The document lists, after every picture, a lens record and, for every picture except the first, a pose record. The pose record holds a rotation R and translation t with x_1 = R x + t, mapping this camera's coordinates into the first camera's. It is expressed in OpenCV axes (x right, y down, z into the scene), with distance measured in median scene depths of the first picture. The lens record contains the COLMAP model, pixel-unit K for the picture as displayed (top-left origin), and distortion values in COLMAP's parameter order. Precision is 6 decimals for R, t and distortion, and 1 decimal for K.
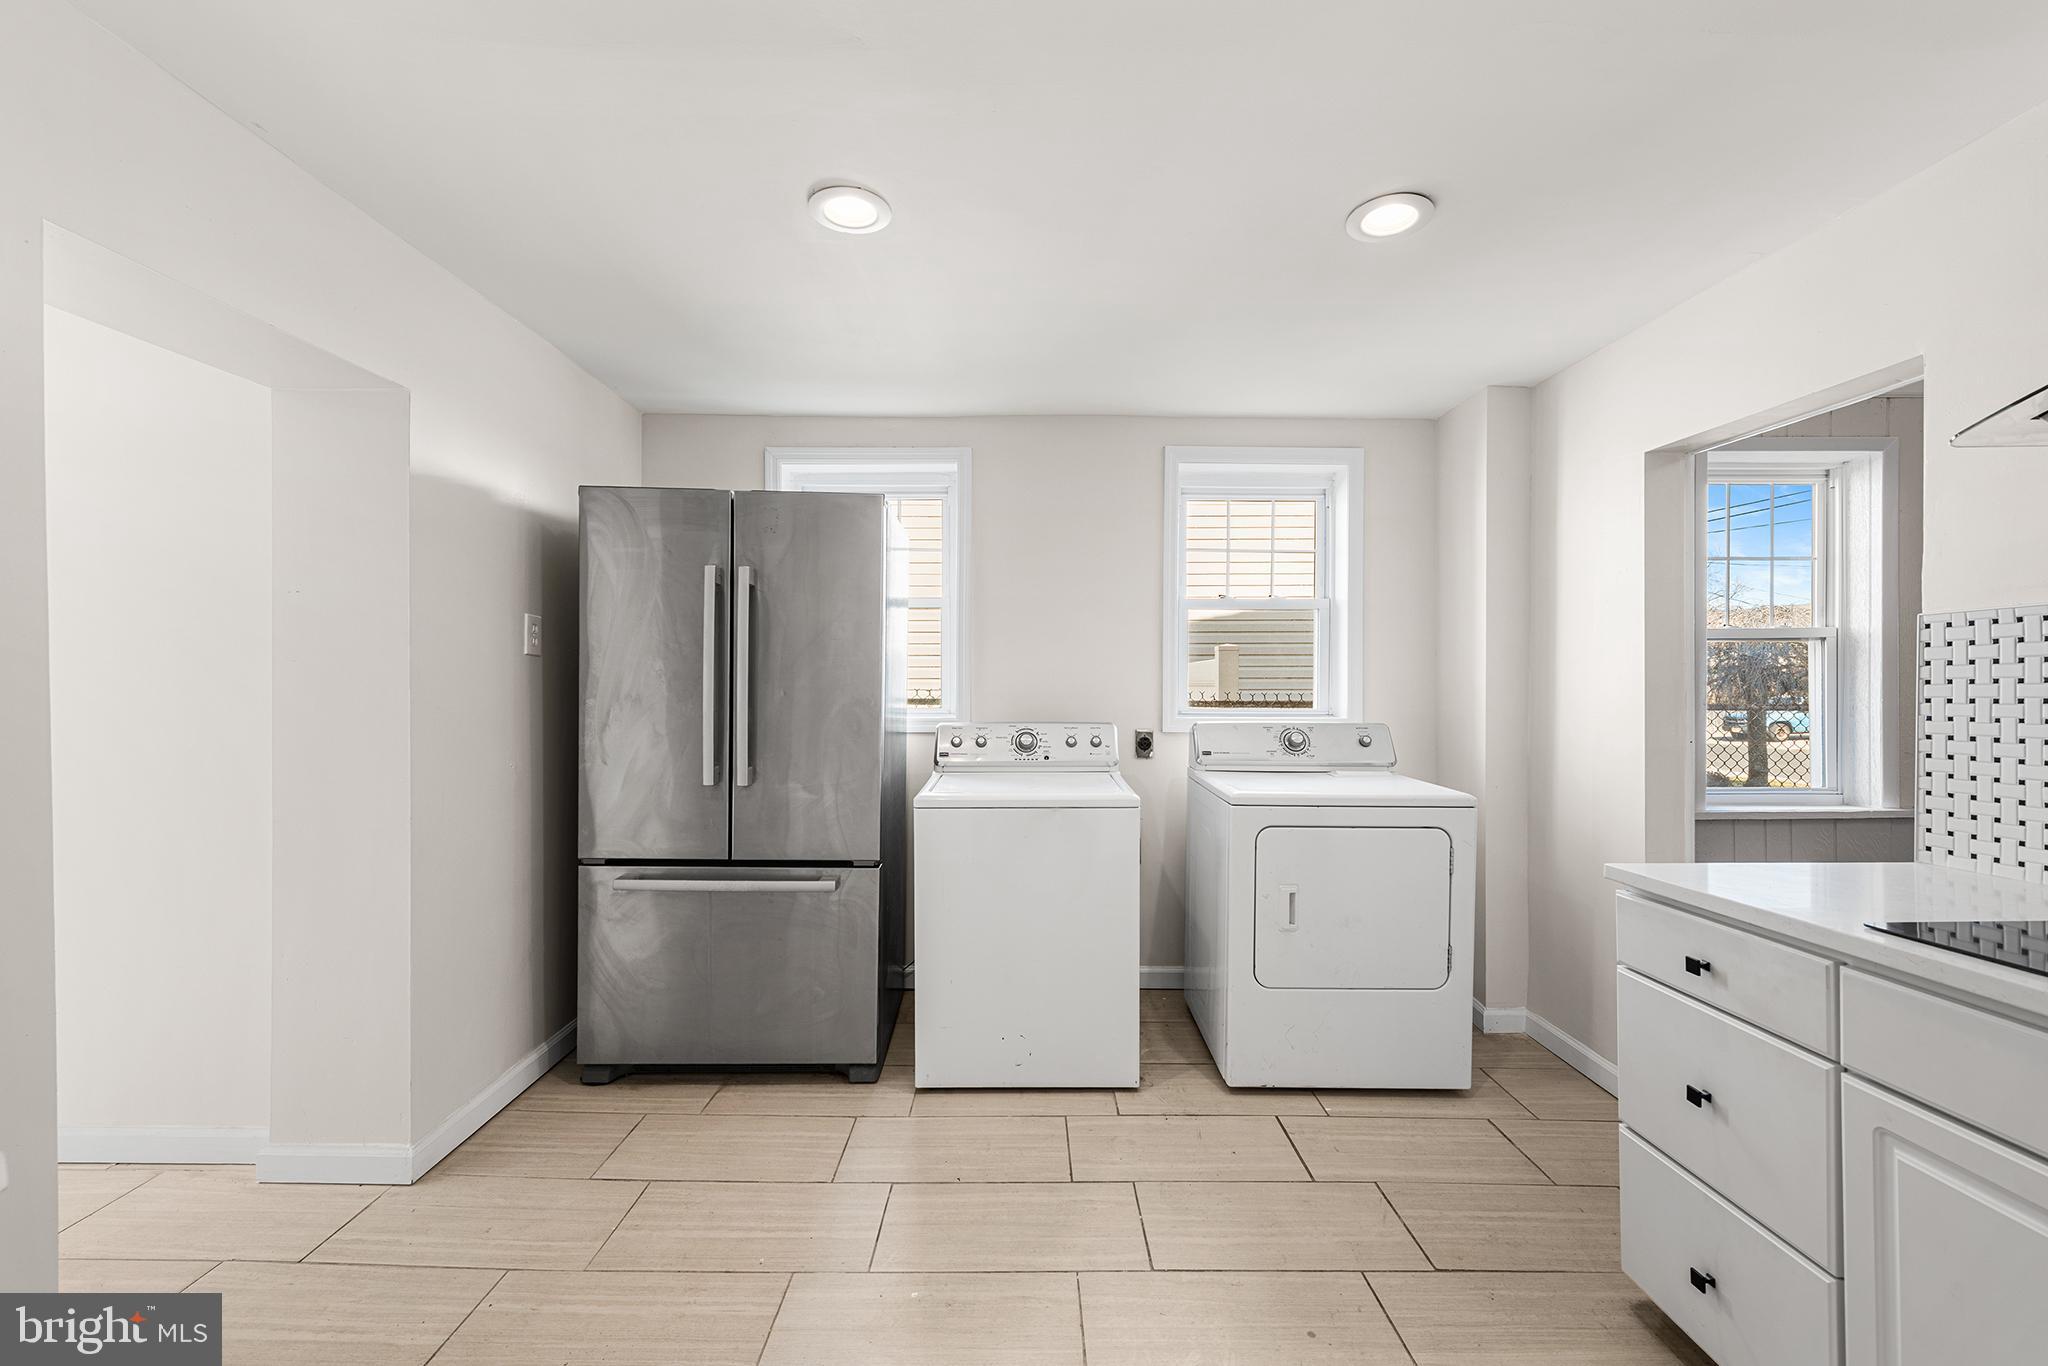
lens RADIAL K [[822.8, 0, 1023.5], [0, 822.8, 687.4], [0, 0, 1]] dist [-0.013336, -0.000400]
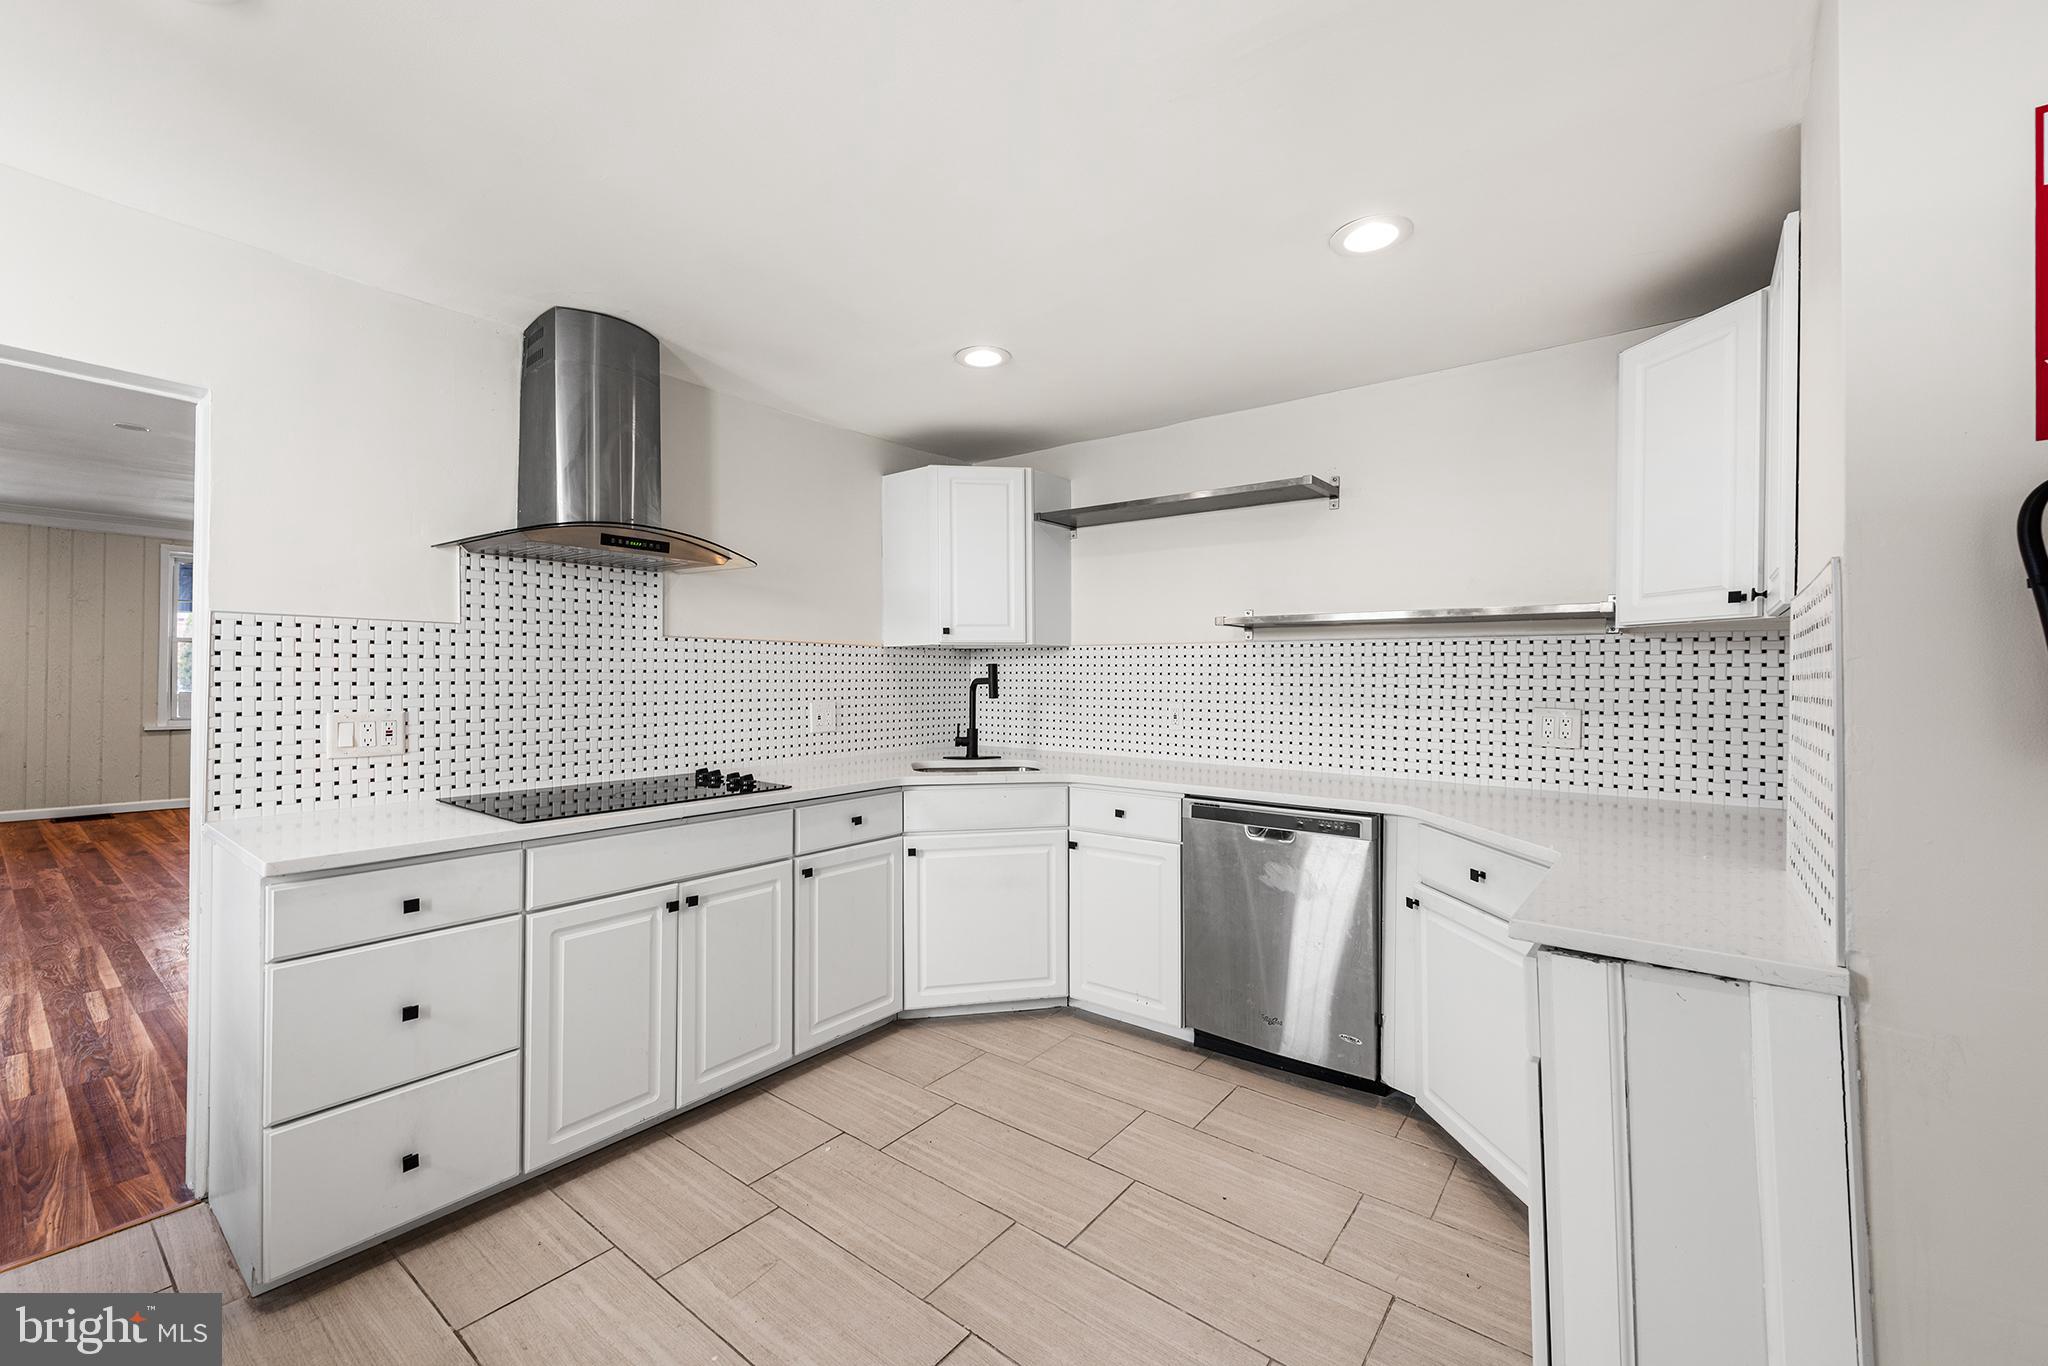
lens RADIAL K [[822.8, 0, 1025.6], [0, 822.8, 673.3], [0, 0, 1]] dist [-0.013336, -0.000400]
pose [[-0.793248, -0.003691, 0.608887, -0.589039], [-0.009500, 0.999935, -0.006315, -0.004271], [-0.608824, -0.010794, -0.793232, 1.300380]]
